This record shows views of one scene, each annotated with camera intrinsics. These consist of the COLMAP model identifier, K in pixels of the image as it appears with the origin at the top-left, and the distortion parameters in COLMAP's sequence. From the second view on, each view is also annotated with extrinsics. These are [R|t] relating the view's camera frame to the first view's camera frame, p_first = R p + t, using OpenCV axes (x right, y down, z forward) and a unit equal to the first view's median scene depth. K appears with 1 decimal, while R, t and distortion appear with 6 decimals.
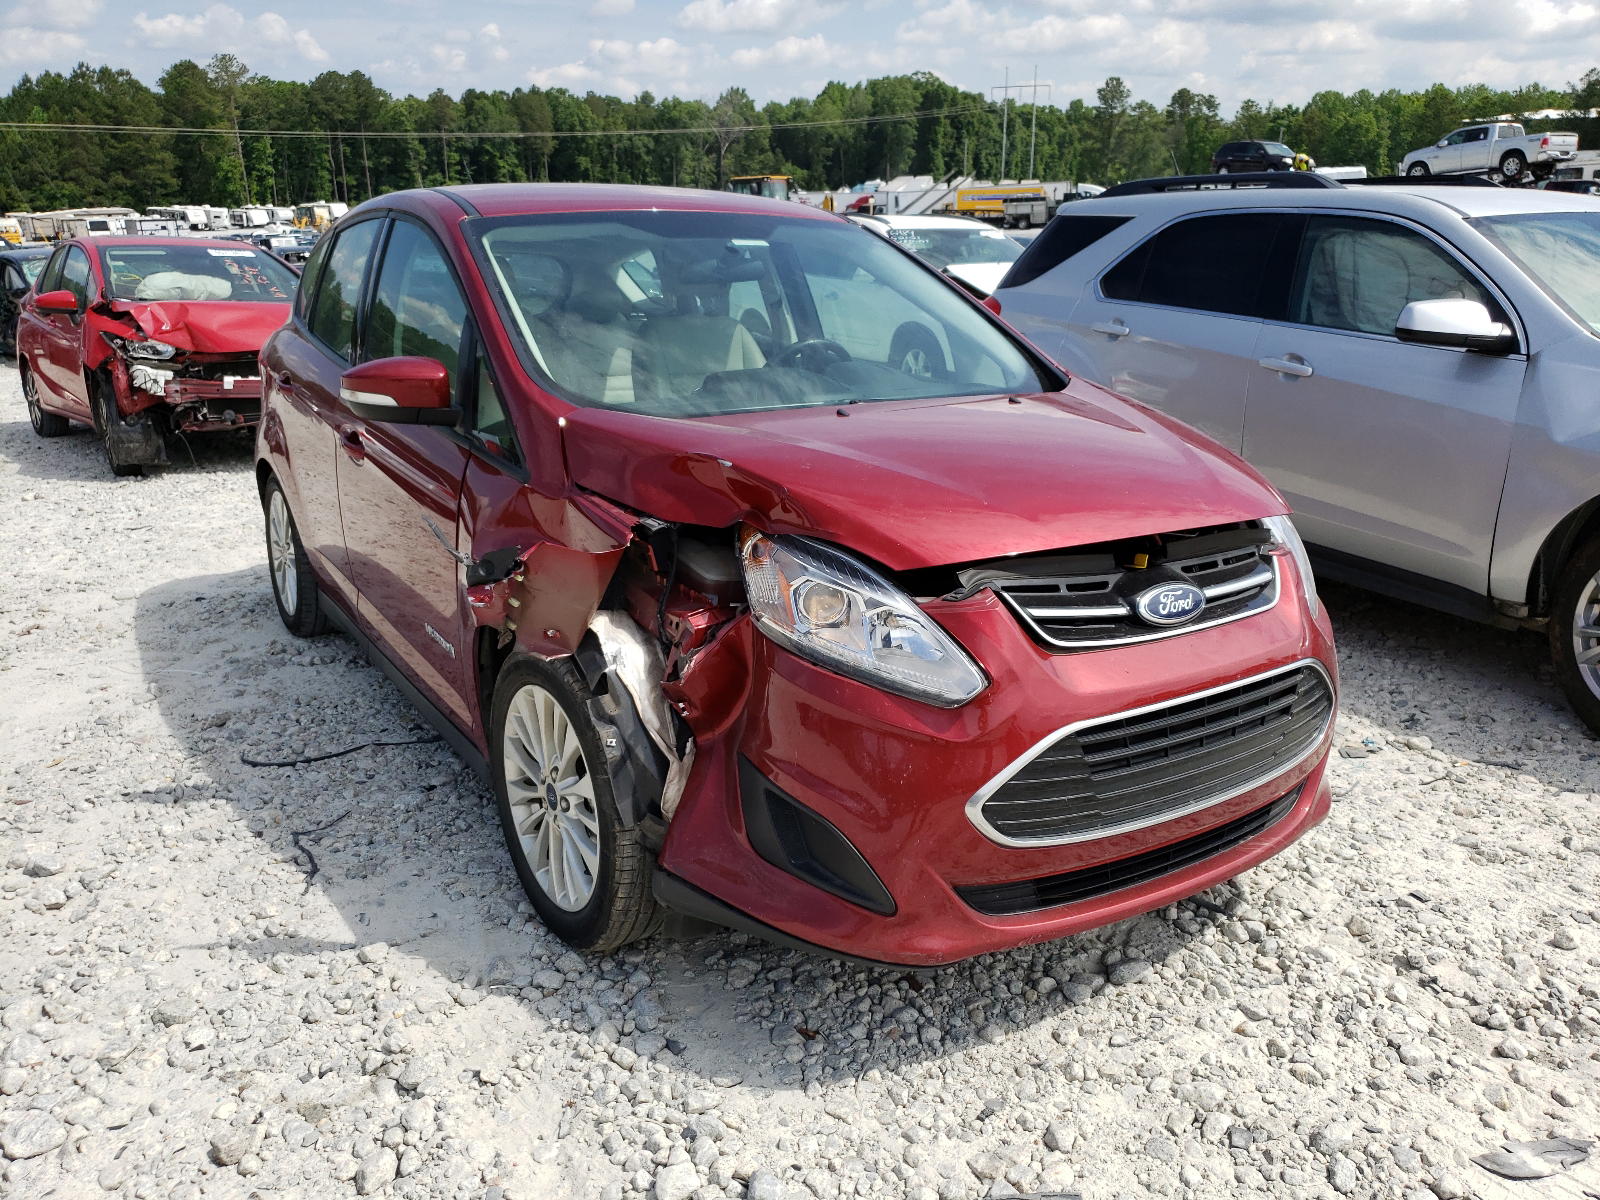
lens RADIAL K [[1205.2, 0, 800.0], [0, 1205.2, 600.0], [0, 0, 1]] dist [0.000998, 0.003605]
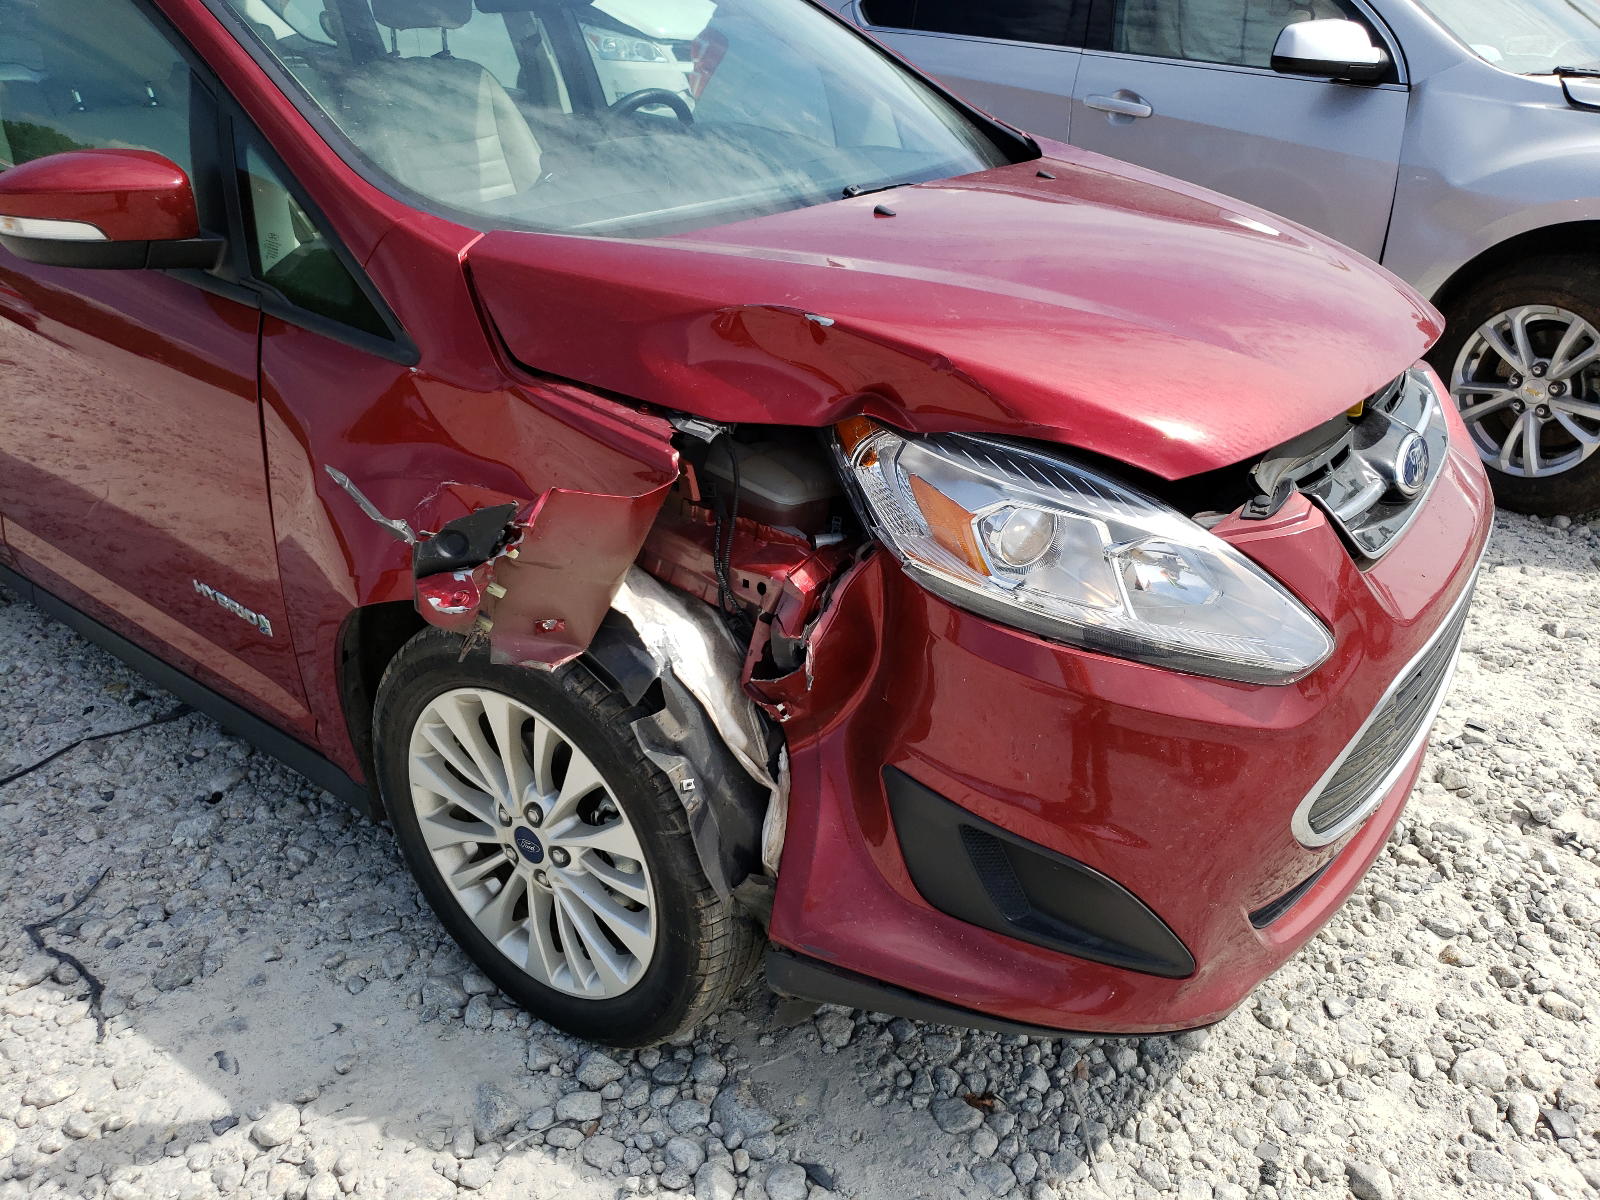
lens RADIAL K [[1270.6, 0, 849.1], [0, 1270.6, 601.3], [0, 0, 1]] dist [-0.031241, 0.072382]
pose [[0.944240, -0.148843, 0.293694, -0.242131], [0.093485, 0.976474, 0.194315, -0.091789], [-0.315707, -0.156024, 0.935941, 0.341108]]
